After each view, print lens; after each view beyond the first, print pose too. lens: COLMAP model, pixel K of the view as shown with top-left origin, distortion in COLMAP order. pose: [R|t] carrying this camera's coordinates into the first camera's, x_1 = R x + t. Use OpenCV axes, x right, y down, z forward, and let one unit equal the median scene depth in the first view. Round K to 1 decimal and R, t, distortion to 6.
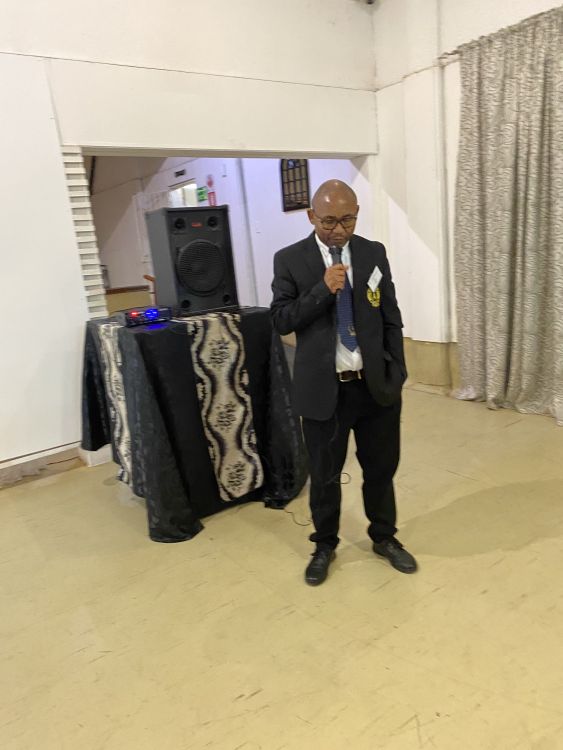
lens RADIAL K [[570.4, 0, 287.7], [0, 570.4, 382.1], [0, 0, 1]] dist [0.038124, -0.038578]
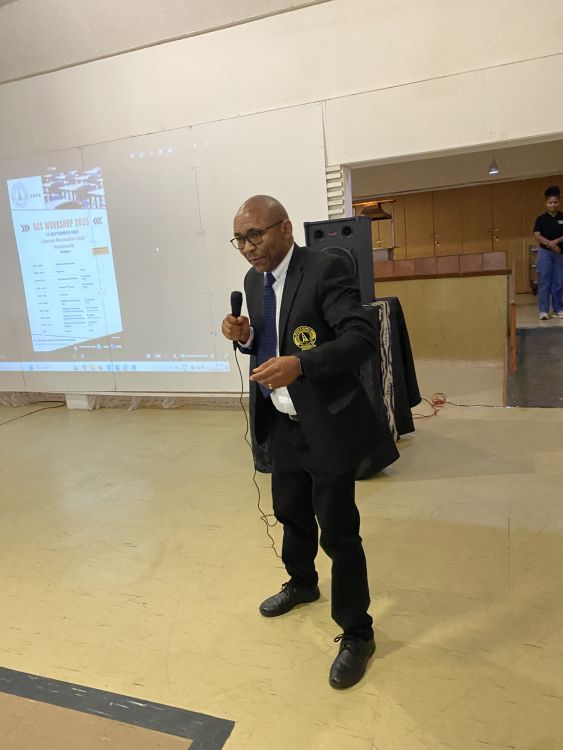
lens RADIAL K [[570.4, 0, 284.5], [0, 570.4, 376.6], [0, 0, 1]] dist [0.038124, -0.038578]
pose [[0.555381, 0.208861, -0.804941, 0.811148], [-0.159001, 0.976759, 0.143738, -0.135943], [0.816254, 0.048157, 0.575682, 0.228578]]
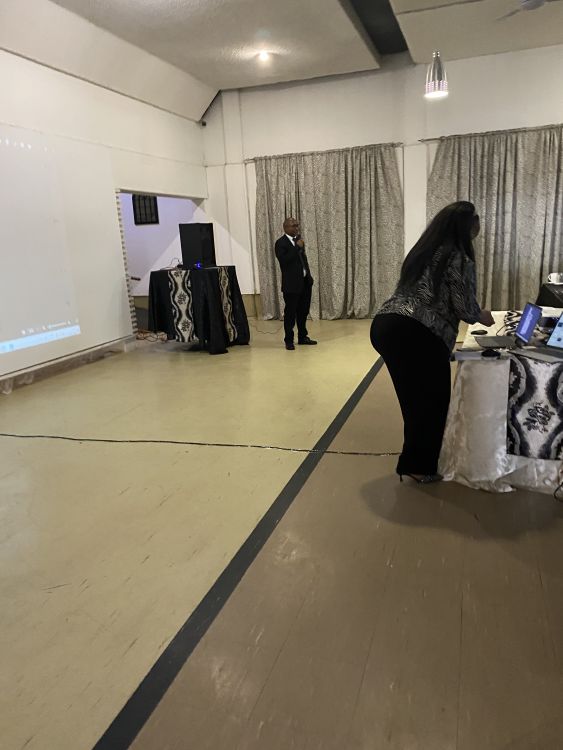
lens RADIAL K [[570.4, 0, 286.9], [0, 570.4, 368.9], [0, 0, 1]] dist [0.038124, -0.038578]
pose [[0.809607, -0.085852, 0.580660, -1.320101], [0.116686, 0.993042, -0.015871, 0.383604], [-0.575257, 0.080604, 0.813992, -1.113315]]
